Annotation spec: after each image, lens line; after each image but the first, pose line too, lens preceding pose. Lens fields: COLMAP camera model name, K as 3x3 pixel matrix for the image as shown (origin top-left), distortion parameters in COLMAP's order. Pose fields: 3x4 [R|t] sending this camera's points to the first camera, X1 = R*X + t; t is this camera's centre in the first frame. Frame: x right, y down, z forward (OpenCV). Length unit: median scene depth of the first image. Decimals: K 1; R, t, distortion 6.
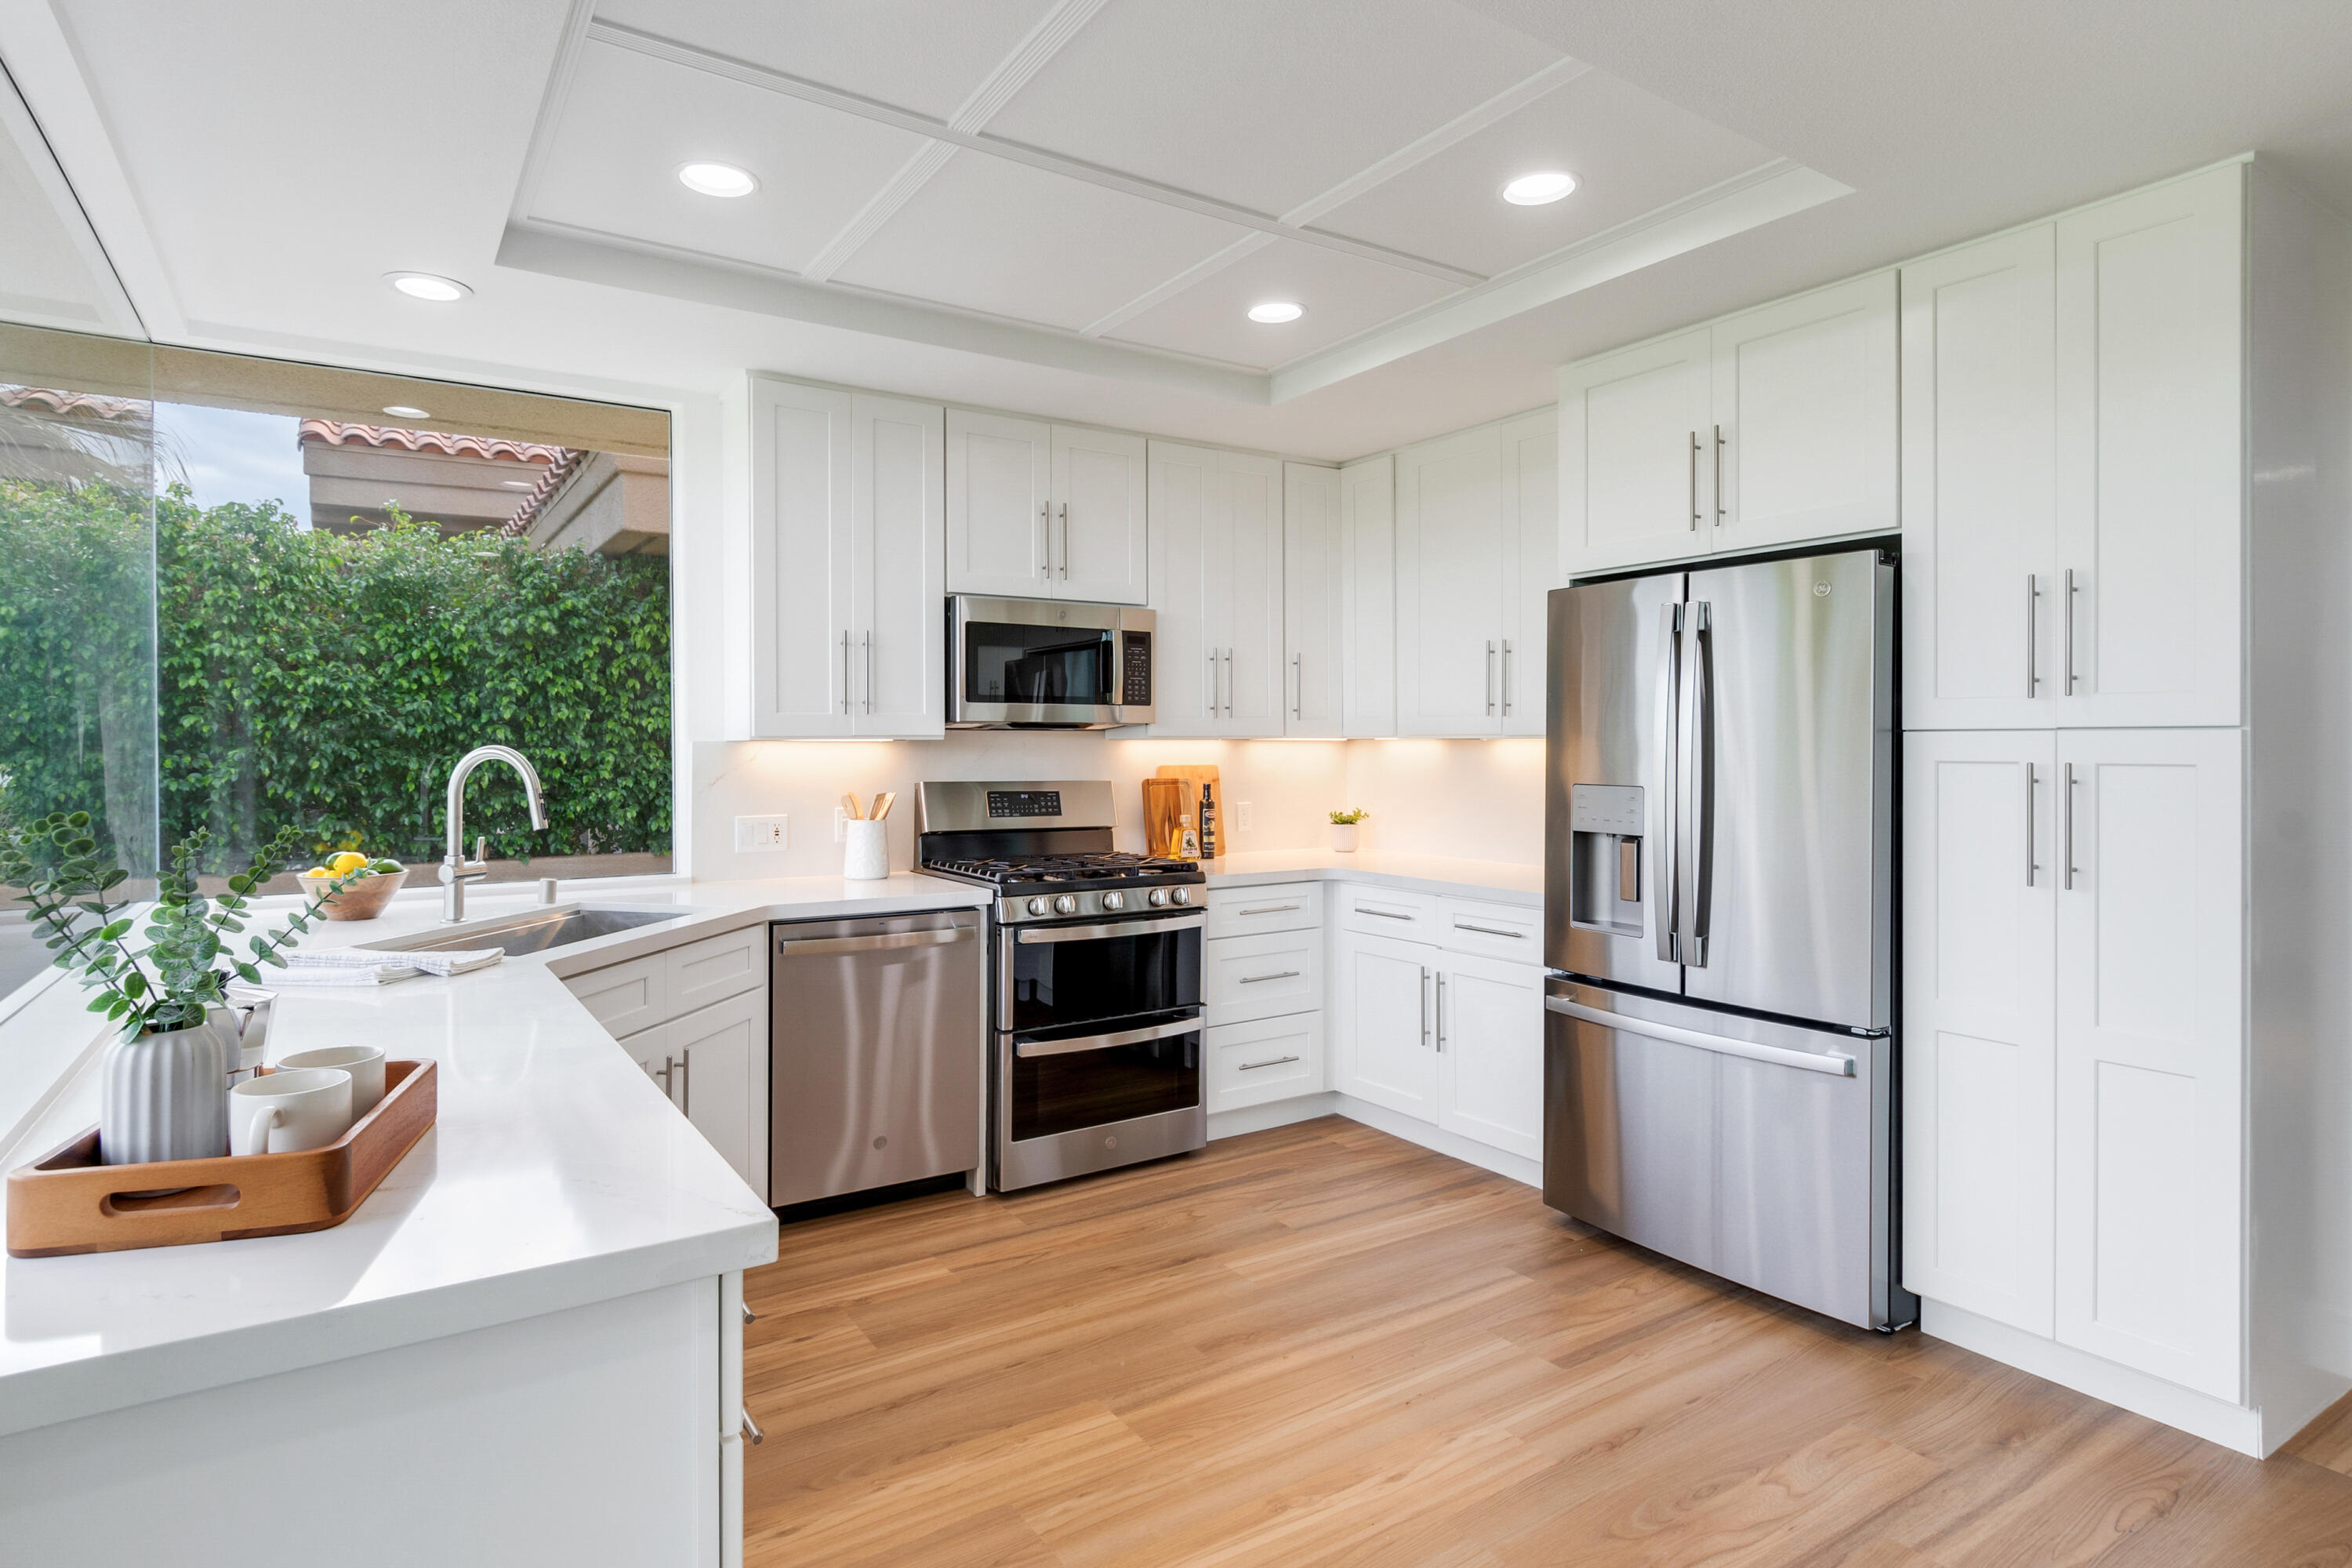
lens RADIAL K [[1234.4, 0, 1129.8], [0, 1234.4, 746.9], [0, 0, 1]] dist [0.000726, -0.002401]
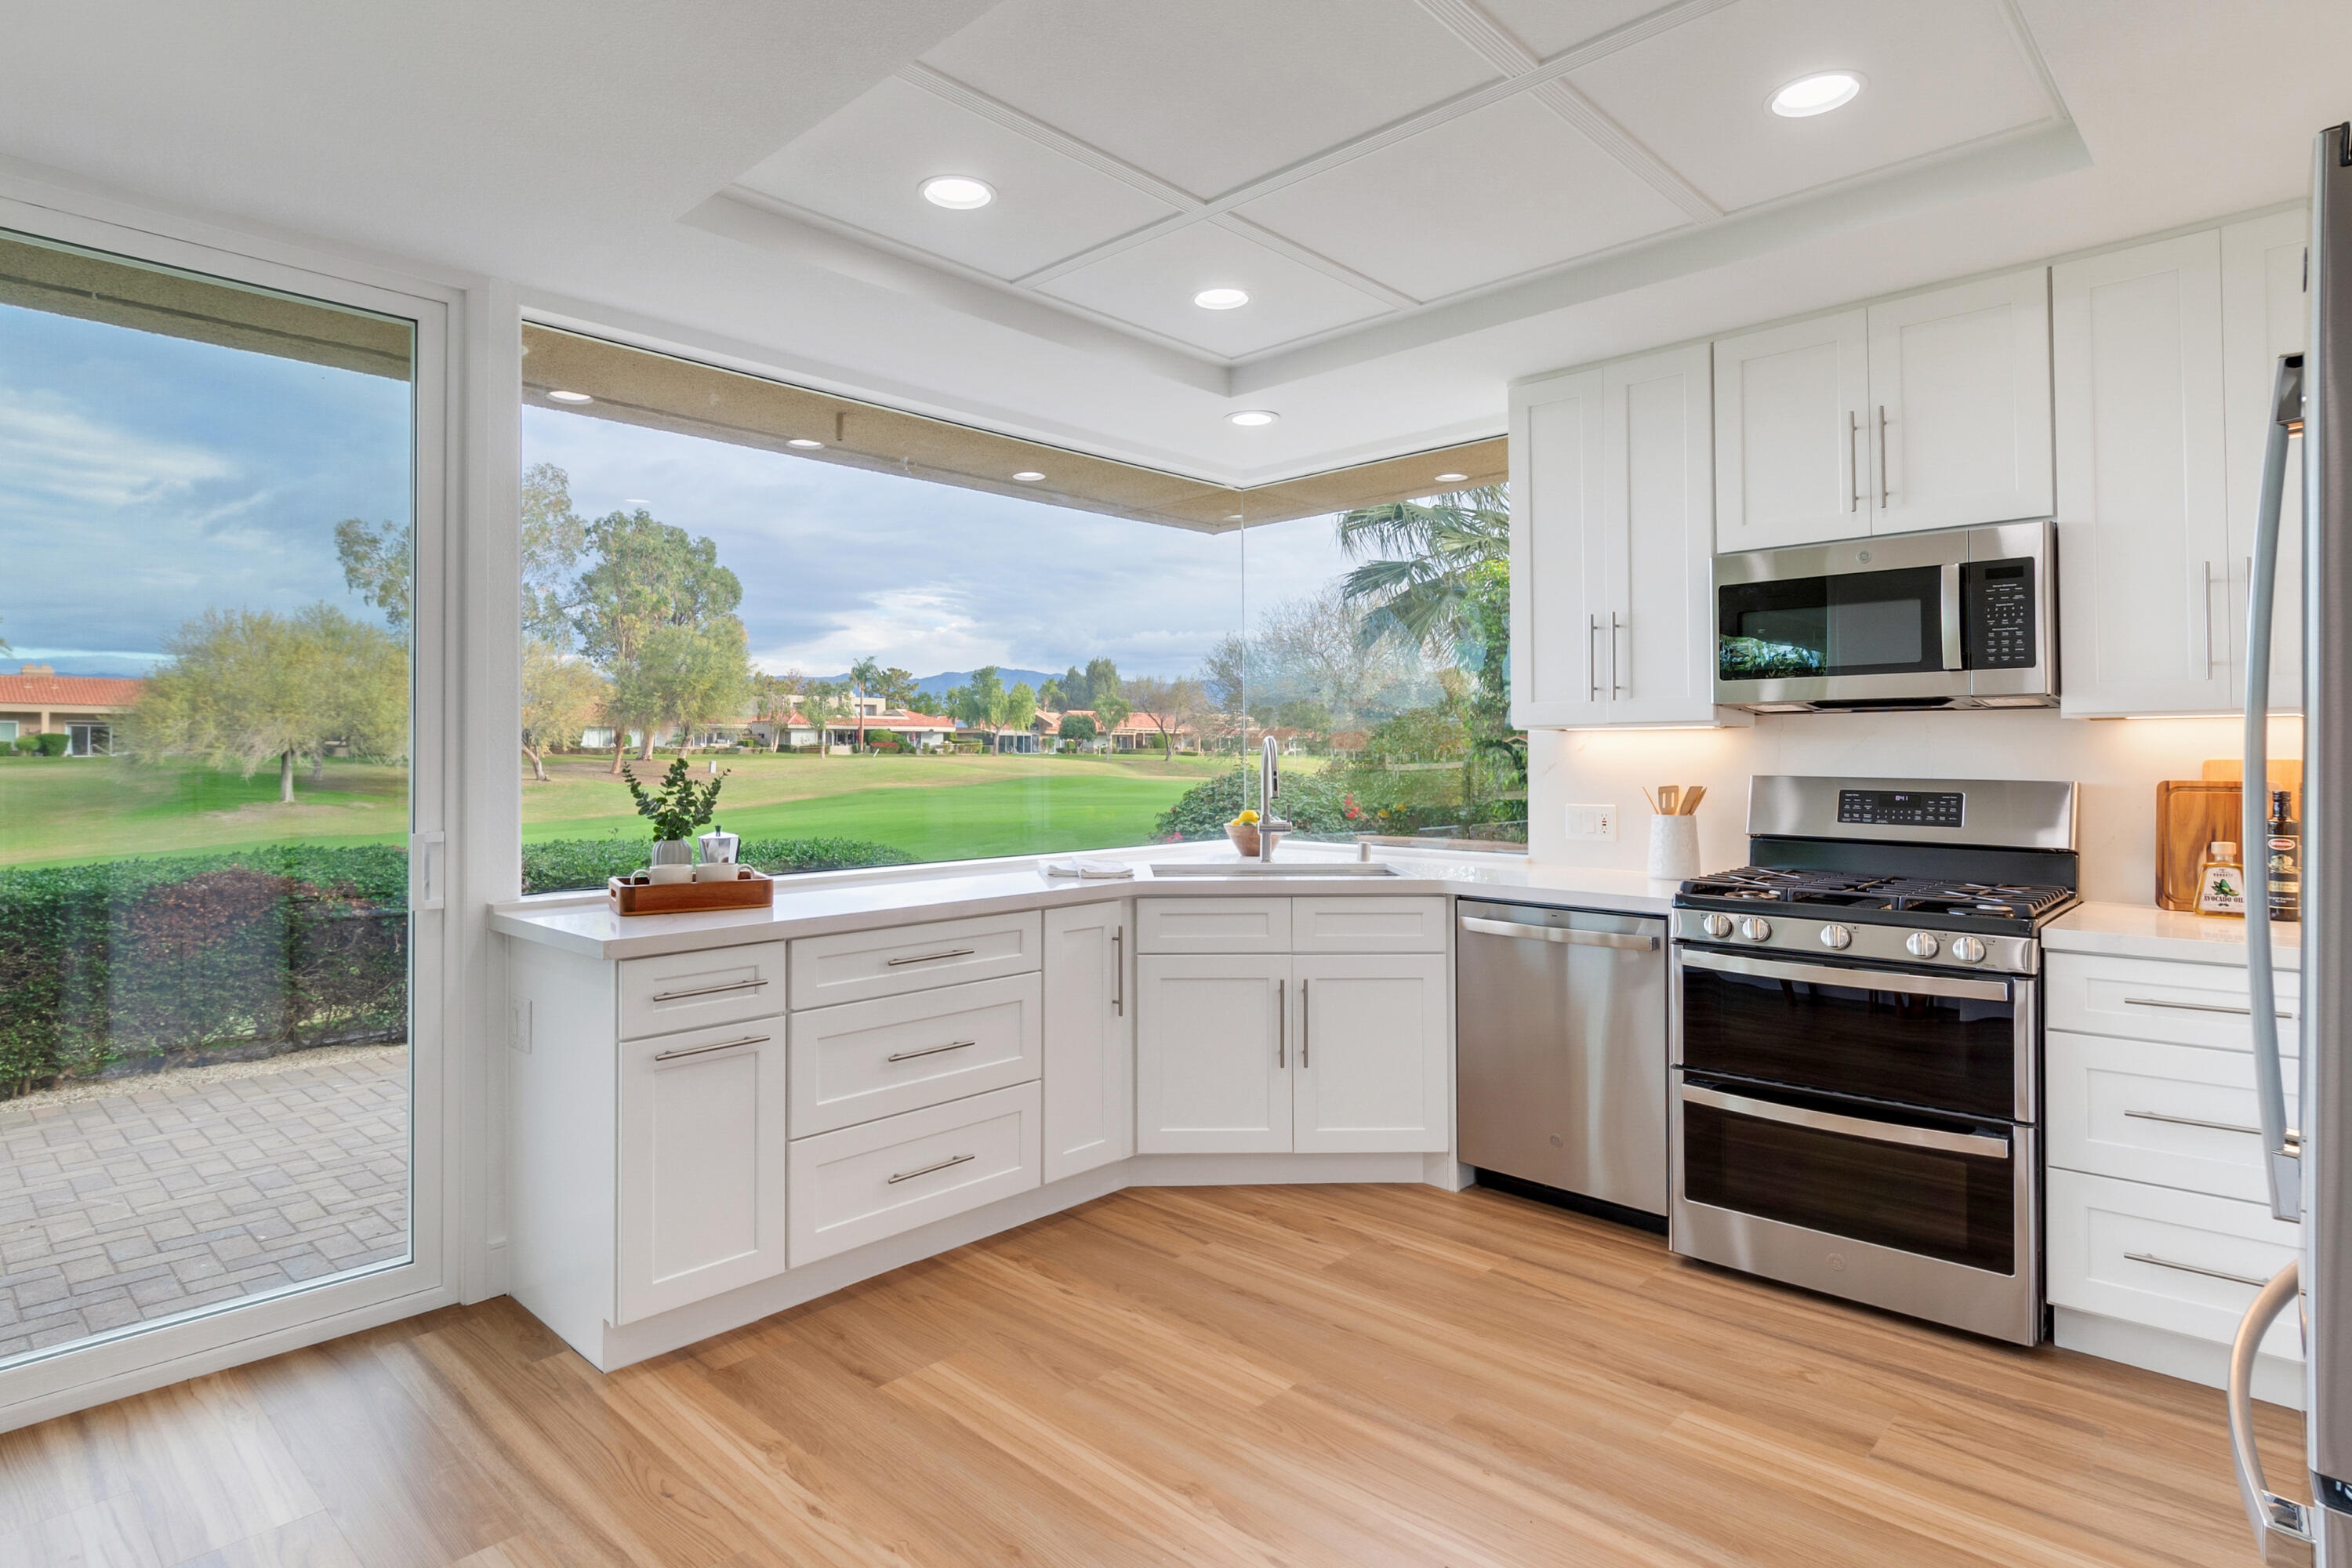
lens RADIAL K [[1234.4, 0, 1129.8], [0, 1234.4, 746.9], [0, 0, 1]] dist [0.000726, -0.002401]
pose [[0.232793, -0.007095, -0.972501, 0.664776], [-0.000431, 0.999973, -0.007399, 0.017667], [0.972526, 0.002142, 0.232783, 0.447729]]
